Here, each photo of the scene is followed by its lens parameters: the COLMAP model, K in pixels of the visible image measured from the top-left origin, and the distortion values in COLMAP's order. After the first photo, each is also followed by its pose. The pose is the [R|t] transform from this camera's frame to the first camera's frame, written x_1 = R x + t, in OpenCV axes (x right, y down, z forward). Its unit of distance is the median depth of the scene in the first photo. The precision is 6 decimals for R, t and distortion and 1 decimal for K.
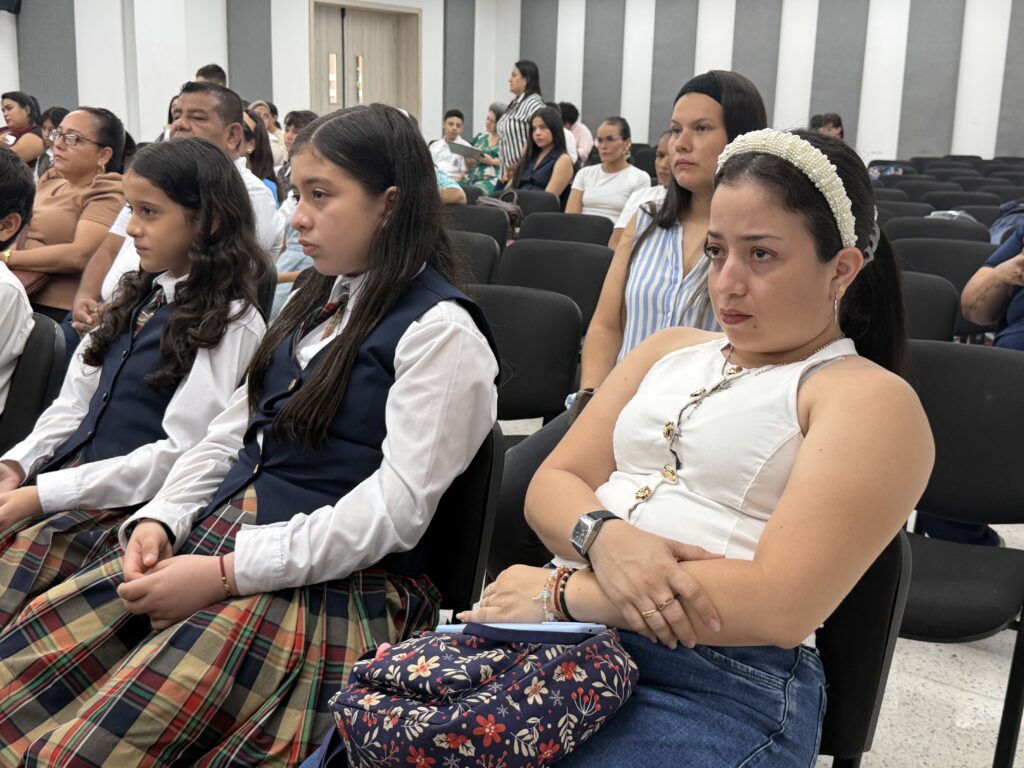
lens RADIAL K [[1204.5, 0, 511.0], [0, 1204.5, 386.4], [0, 0, 1]] dist [0.189914, -0.484766]
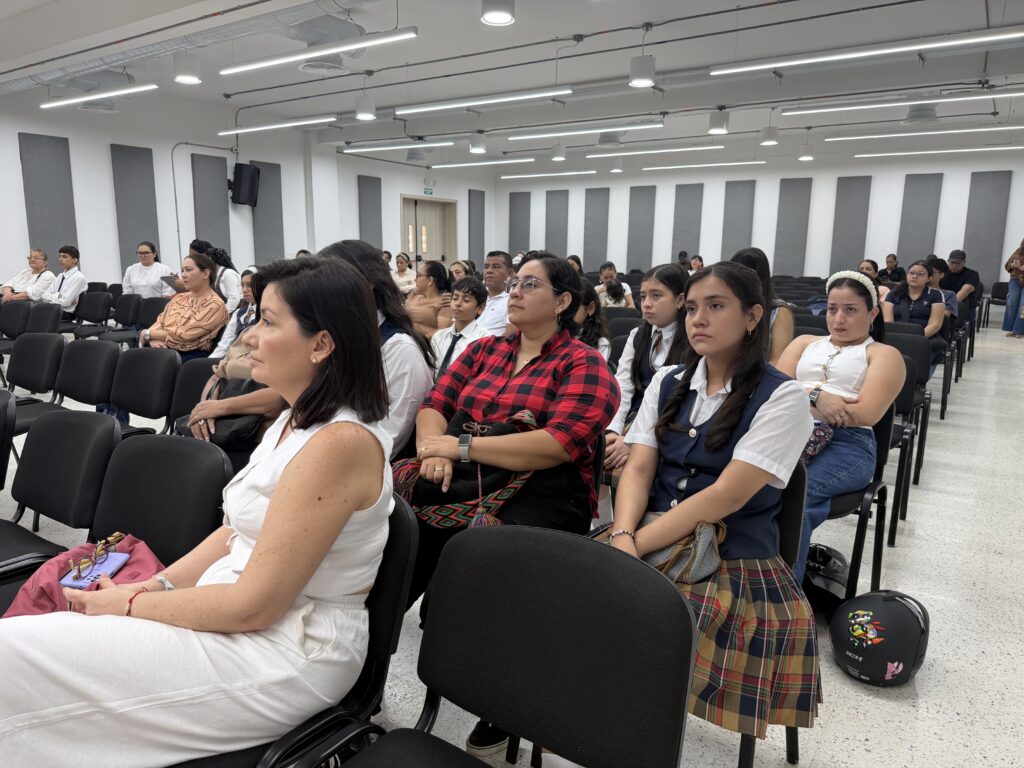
lens RADIAL K [[720.4, 0, 506.1], [0, 720.4, 381.7], [0, 0, 1]] dist [0.068782, -0.116065]
pose [[0.999041, -0.020084, 0.038916, -0.644888], [0.021871, 0.998699, -0.046054, 0.123065], [-0.037940, 0.046861, 0.998181, -0.719962]]
